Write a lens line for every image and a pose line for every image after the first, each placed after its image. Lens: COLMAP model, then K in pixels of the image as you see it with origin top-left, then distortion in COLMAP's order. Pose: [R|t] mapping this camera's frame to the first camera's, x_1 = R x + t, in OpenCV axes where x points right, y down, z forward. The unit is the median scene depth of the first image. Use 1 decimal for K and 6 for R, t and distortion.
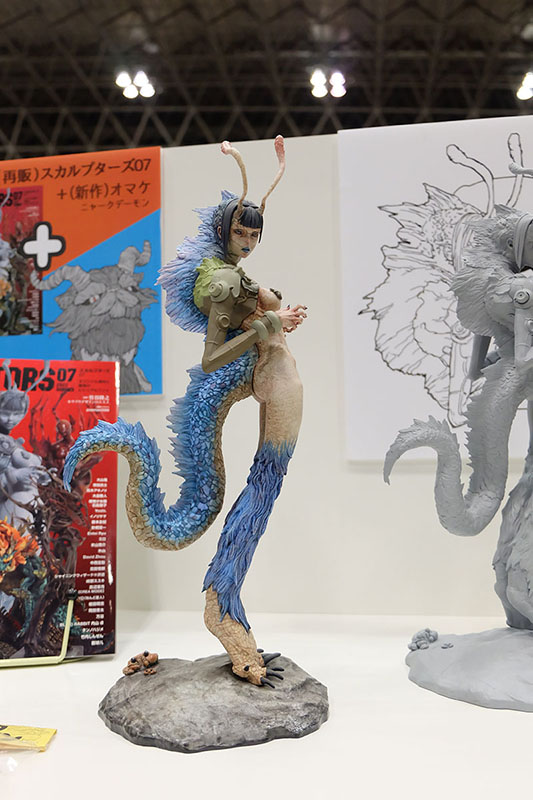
lens RADIAL K [[719.1, 0, 268.3], [0, 719.1, 403.4], [0, 0, 1]] dist [-0.041467, 0.050466]
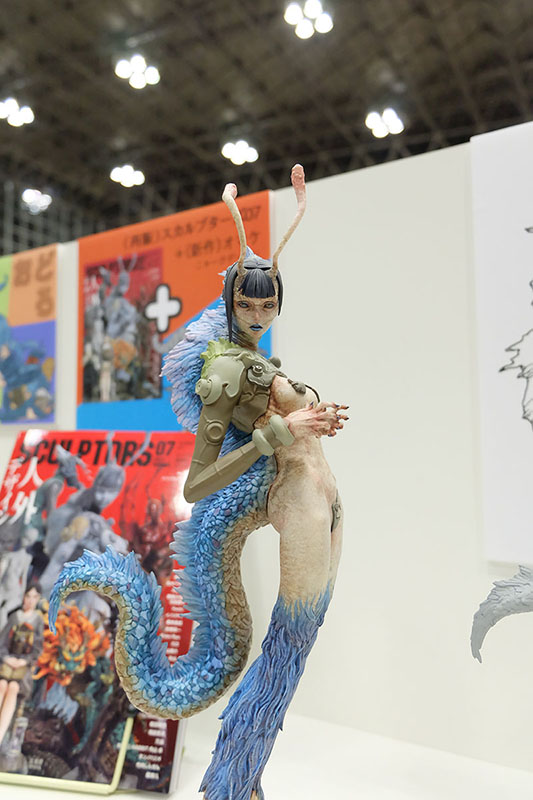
lens RADIAL K [[623.9, 0, 267.6], [0, 623.9, 400.6], [0, 0, 1]] dist [0.002628, 0.024725]
pose [[0.923538, -0.014607, -0.383228, 0.186381], [0.013371, 0.999893, -0.005888, -0.112751], [0.383273, 0.000314, 0.923635, 0.344497]]
